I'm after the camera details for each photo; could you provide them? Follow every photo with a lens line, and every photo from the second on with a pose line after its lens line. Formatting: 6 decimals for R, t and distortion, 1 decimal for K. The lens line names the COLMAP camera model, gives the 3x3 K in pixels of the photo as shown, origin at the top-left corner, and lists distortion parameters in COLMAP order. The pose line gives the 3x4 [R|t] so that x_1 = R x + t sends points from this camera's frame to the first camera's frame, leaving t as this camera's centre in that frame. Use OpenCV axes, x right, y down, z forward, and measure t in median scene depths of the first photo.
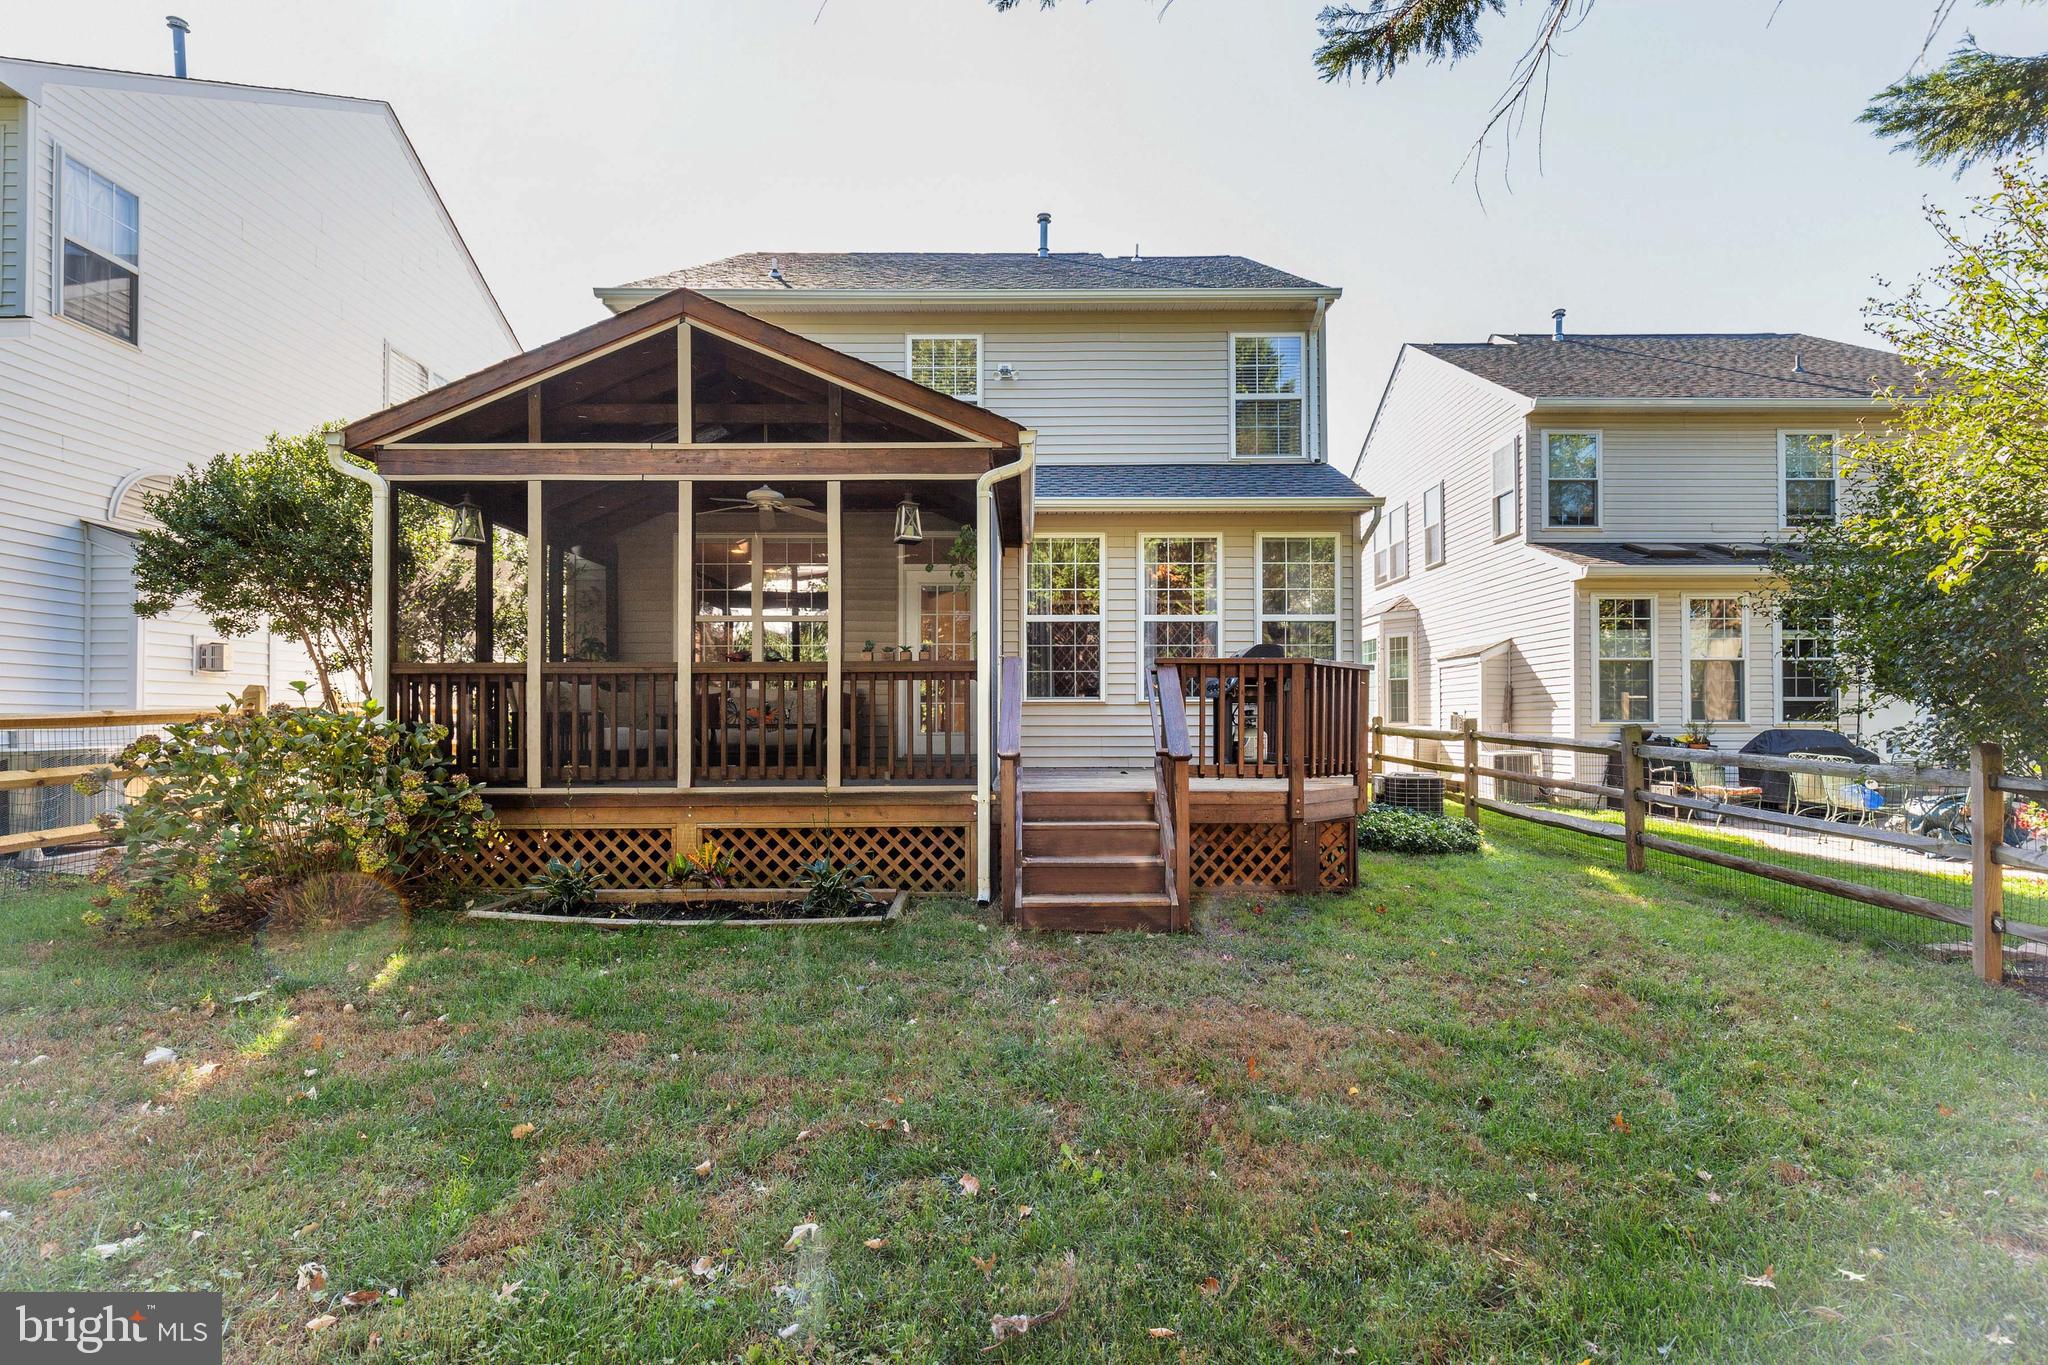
lens RADIAL K [[941.9, 0, 1022.0], [0, 941.9, 725.3], [0, 0, 1]] dist [-0.002726, -0.000455]
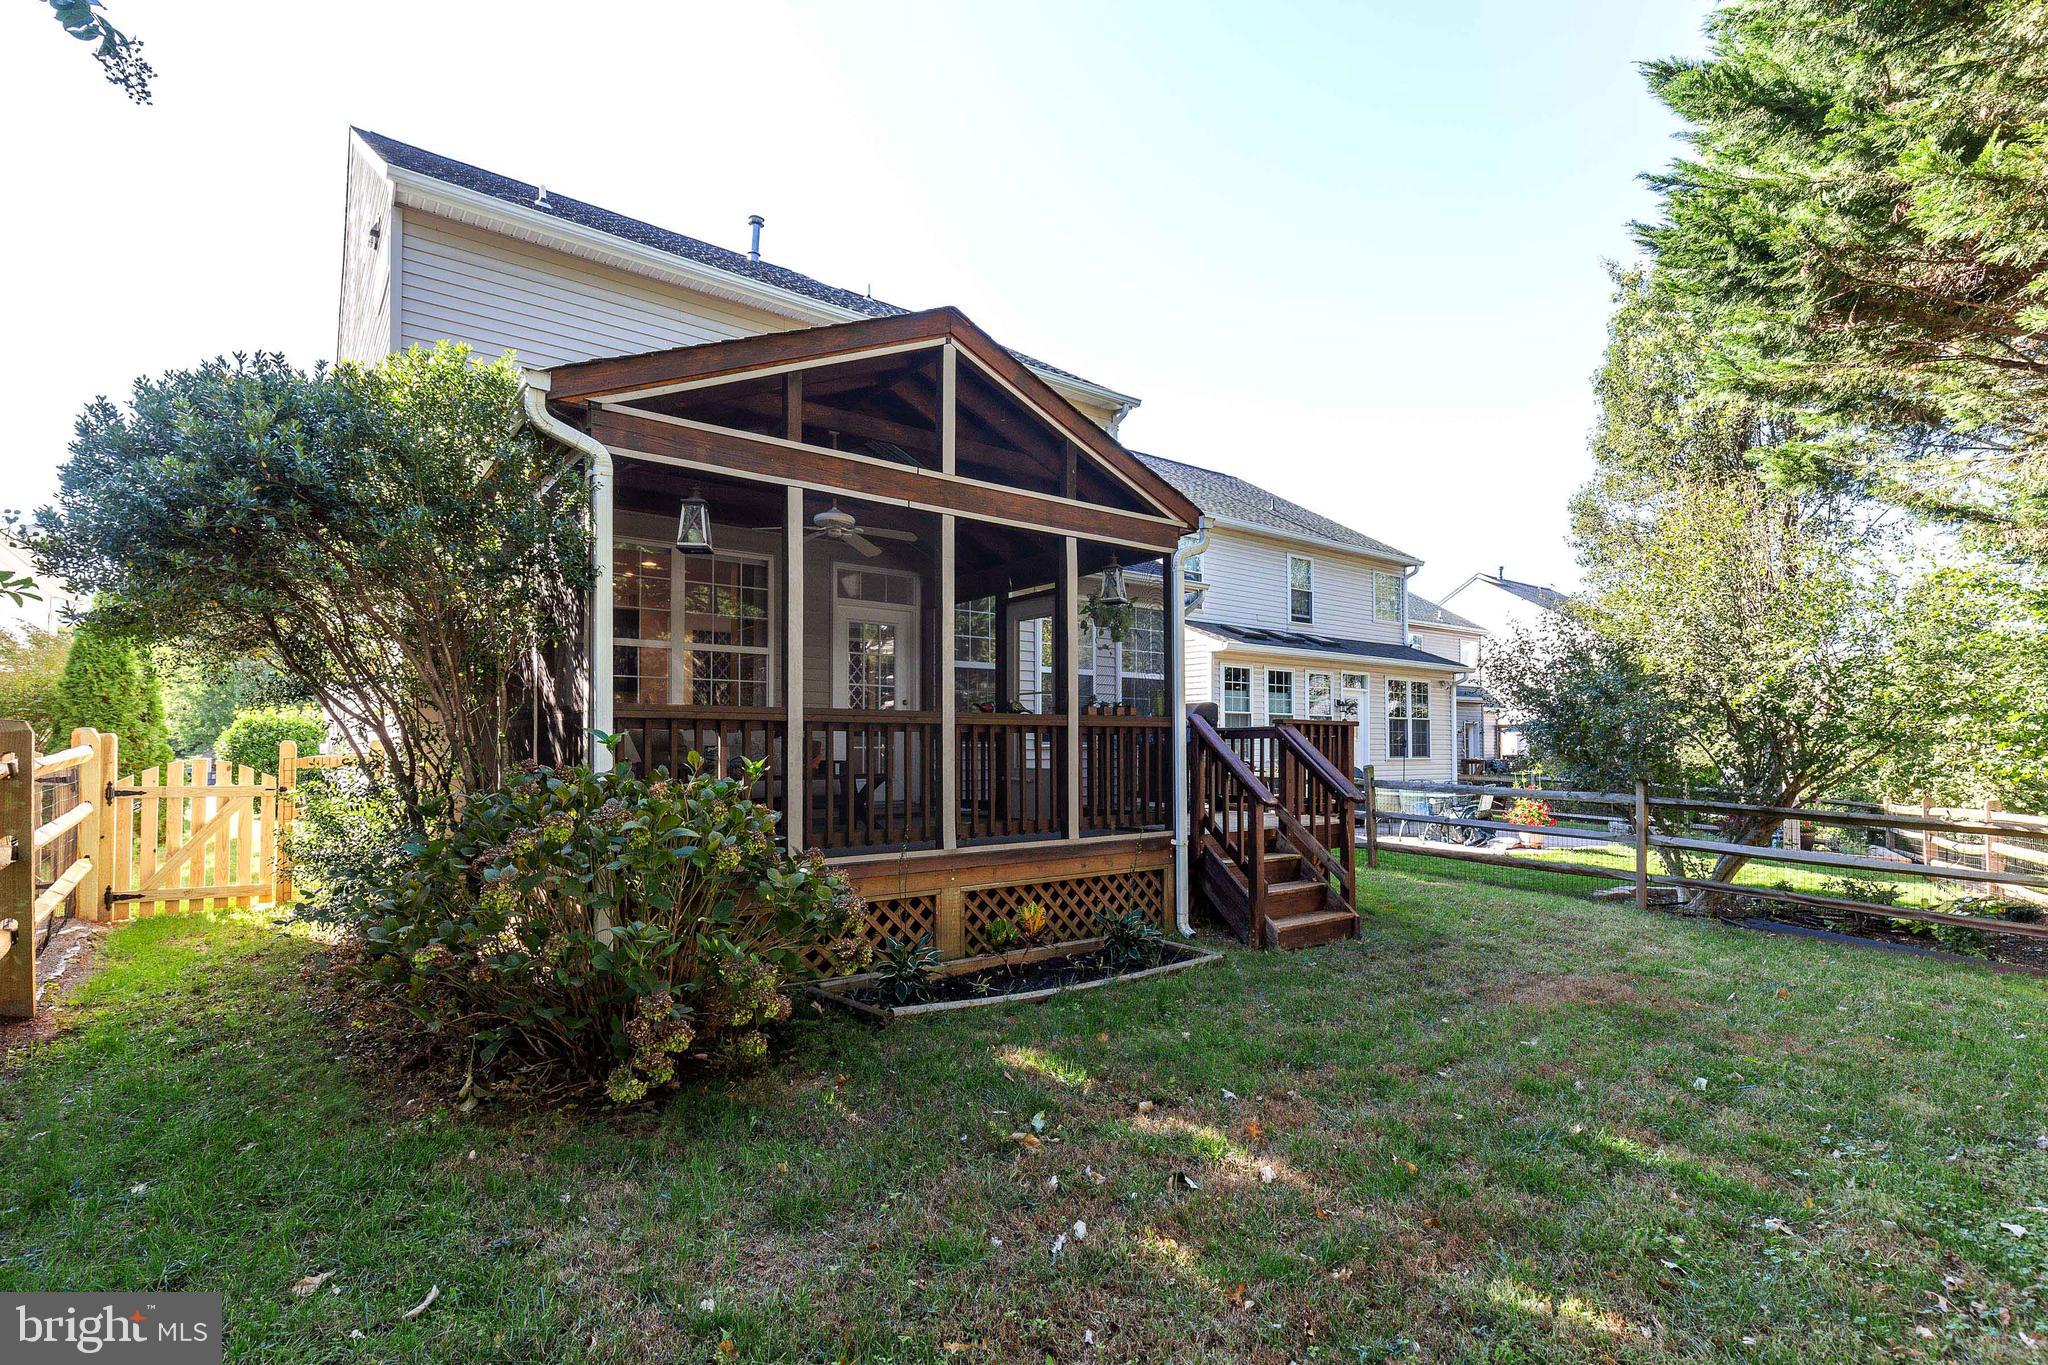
lens RADIAL K [[966.4, 0, 1024.2], [0, 966.4, 749.0], [0, 0, 1]] dist [-0.001534, -0.000129]
pose [[0.787611, 0.001244, 0.616171, -0.877088], [0.001860, 0.999989, -0.004395, -0.026776], [-0.616170, 0.004608, 0.787600, 0.211213]]
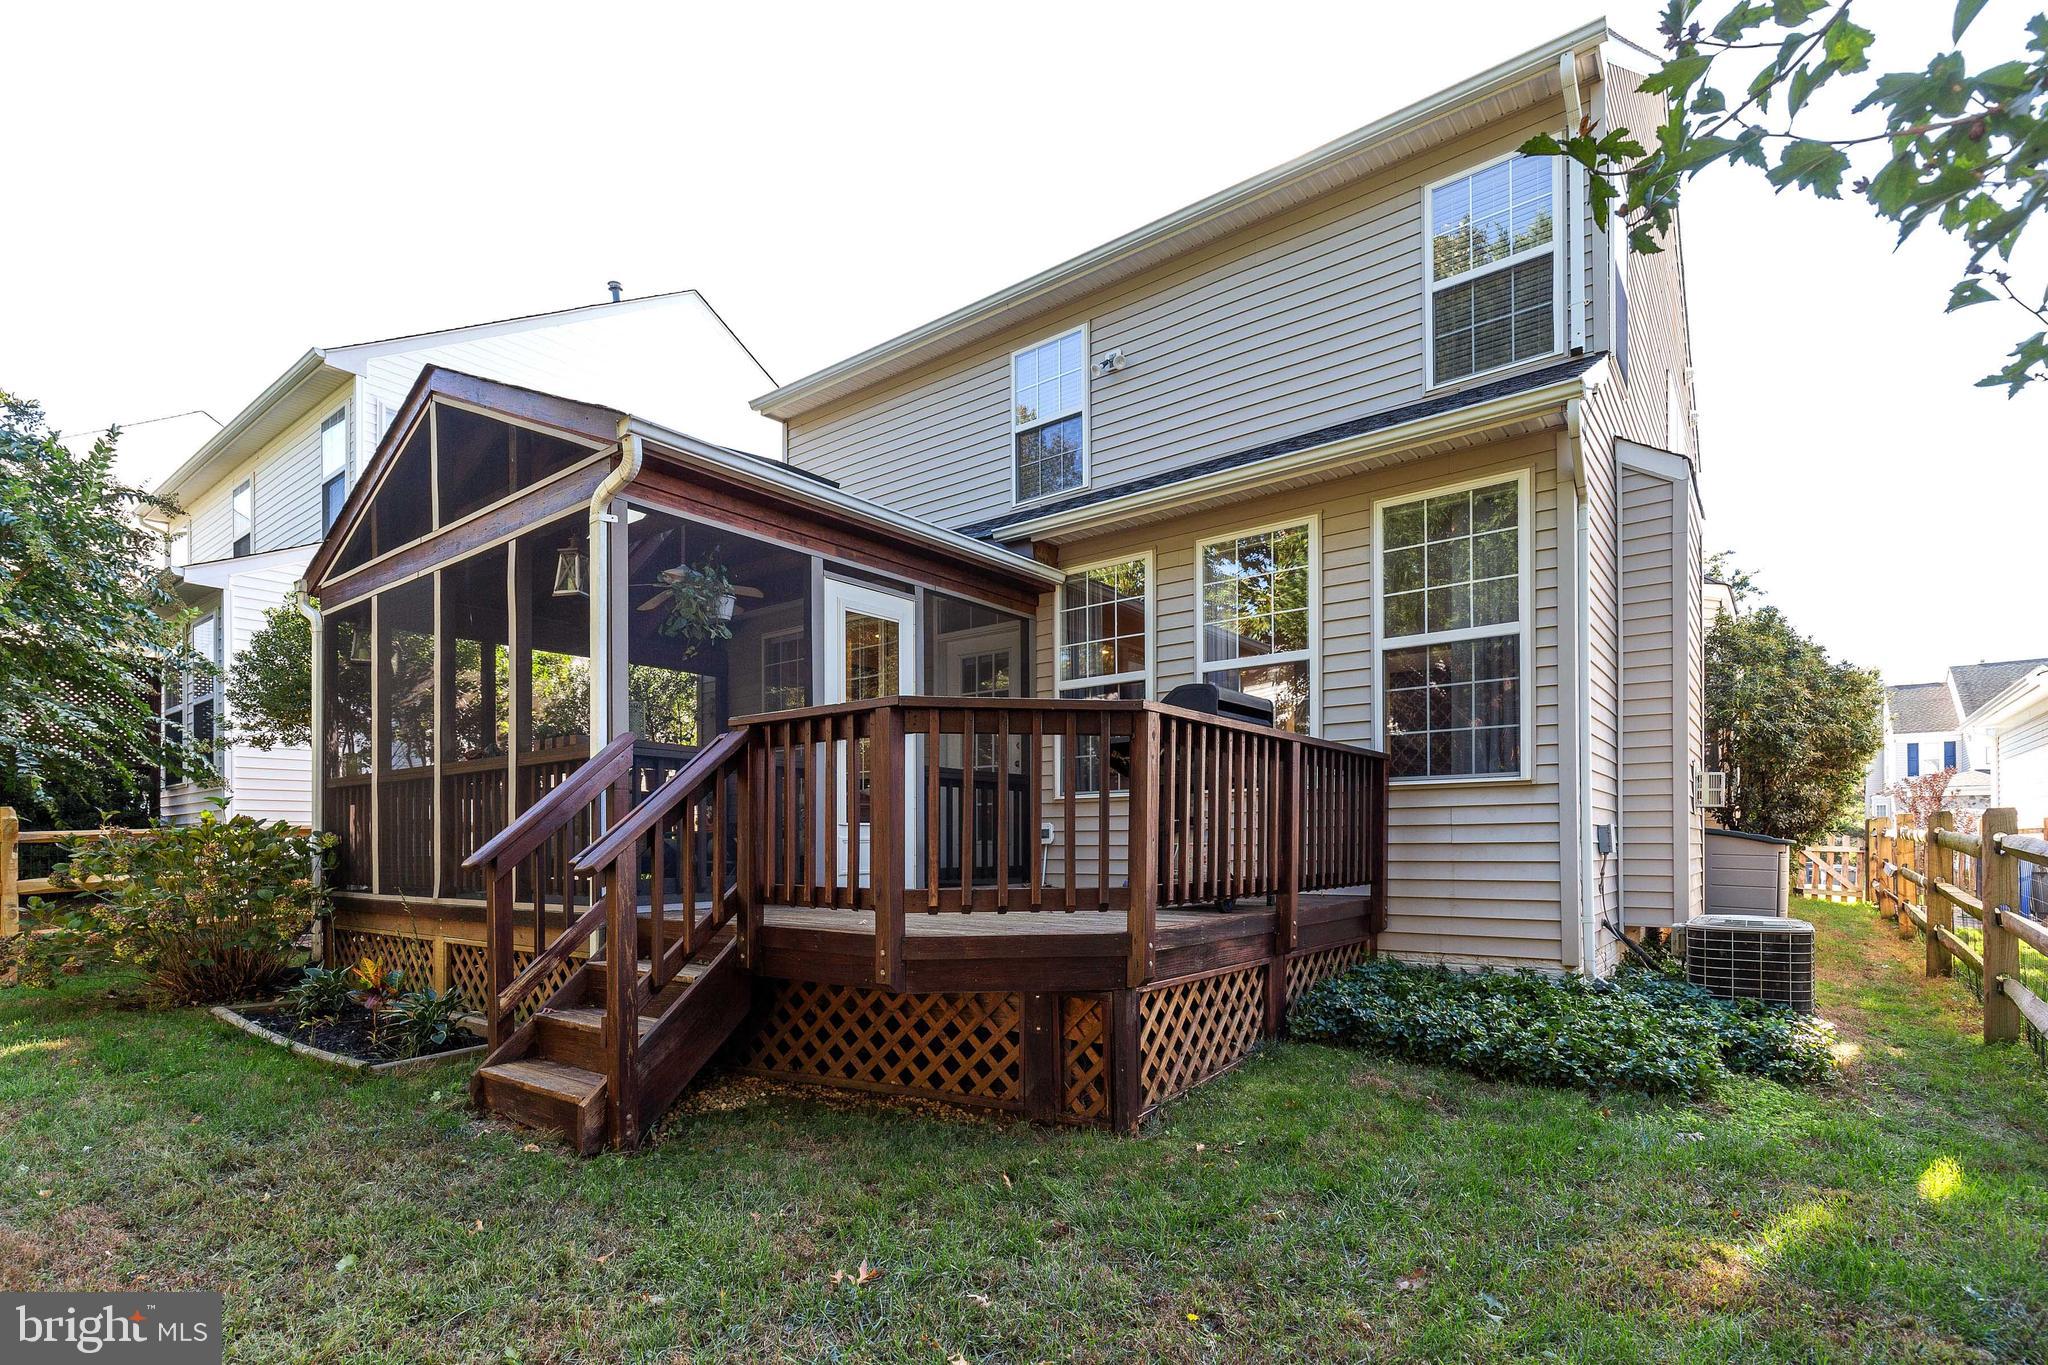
lens RADIAL K [[992.0, 0, 1025.7], [0, 992.0, 847.7], [0, 0, 1]] dist [0.003161, 0.000270]
pose [[0.791647, -0.004249, -0.610965, 0.703691], [0.003874, 0.999991, -0.001935, 0.020294], [0.610967, -0.000835, 0.791656, 0.571890]]
